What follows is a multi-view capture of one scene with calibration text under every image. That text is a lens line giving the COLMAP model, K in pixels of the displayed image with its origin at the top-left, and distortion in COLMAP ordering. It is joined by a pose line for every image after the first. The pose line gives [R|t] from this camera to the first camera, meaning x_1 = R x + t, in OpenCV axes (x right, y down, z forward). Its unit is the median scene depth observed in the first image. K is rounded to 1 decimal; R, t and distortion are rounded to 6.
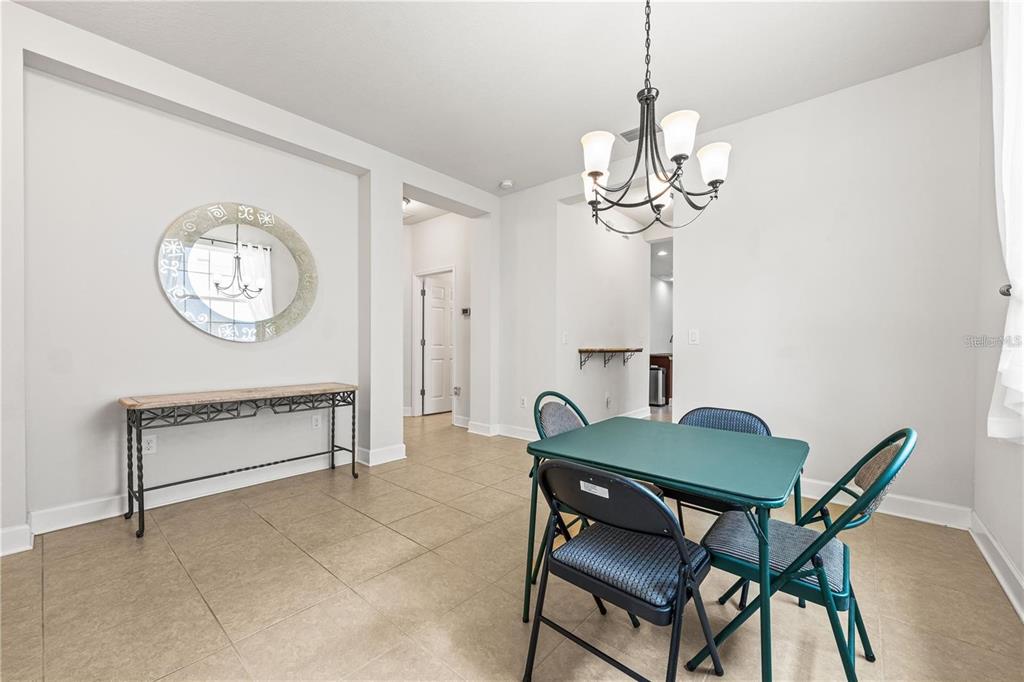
lens RADIAL K [[390.2, 0, 524.6], [0, 390.2, 343.8], [0, 0, 1]] dist [-0.000842, -0.000146]
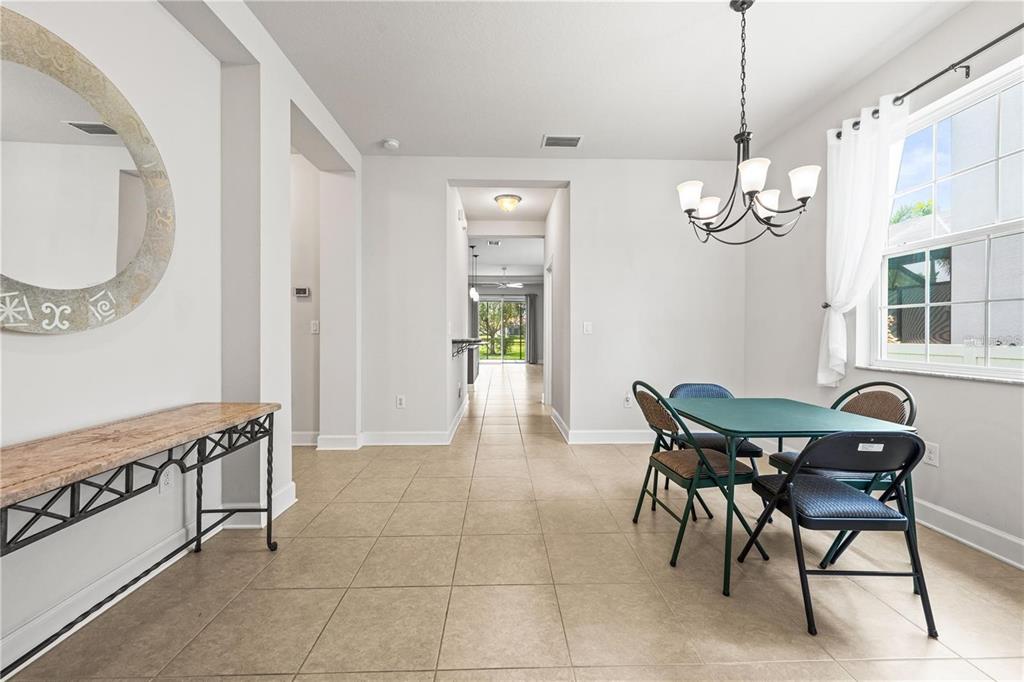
lens RADIAL K [[388.3, 0, 509.6], [0, 388.3, 332.2], [0, 0, 1]] dist [0.000755, 0.000039]
pose [[0.758011, -0.000516, 0.652242, -0.630741], [0.002089, 0.999996, -0.001637, -0.004970], [-0.652239, 0.002604, 0.758009, 0.319297]]
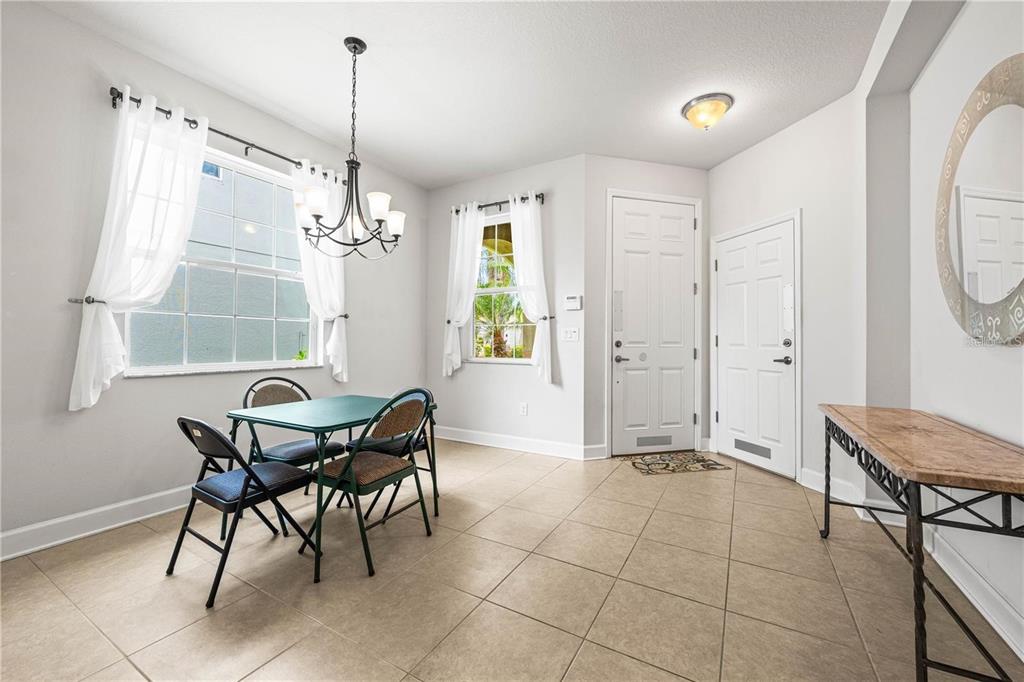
lens RADIAL K [[408.1, 0, 512.0], [0, 408.1, 341.0], [0, 0, 1]] dist [-0.000364, -0.000033]
pose [[-0.988264, -0.008620, -0.152515, -0.022667], [-0.007679, 0.999948, -0.006763, 0.003582], [0.152565, -0.005512, -0.988278, 1.487735]]
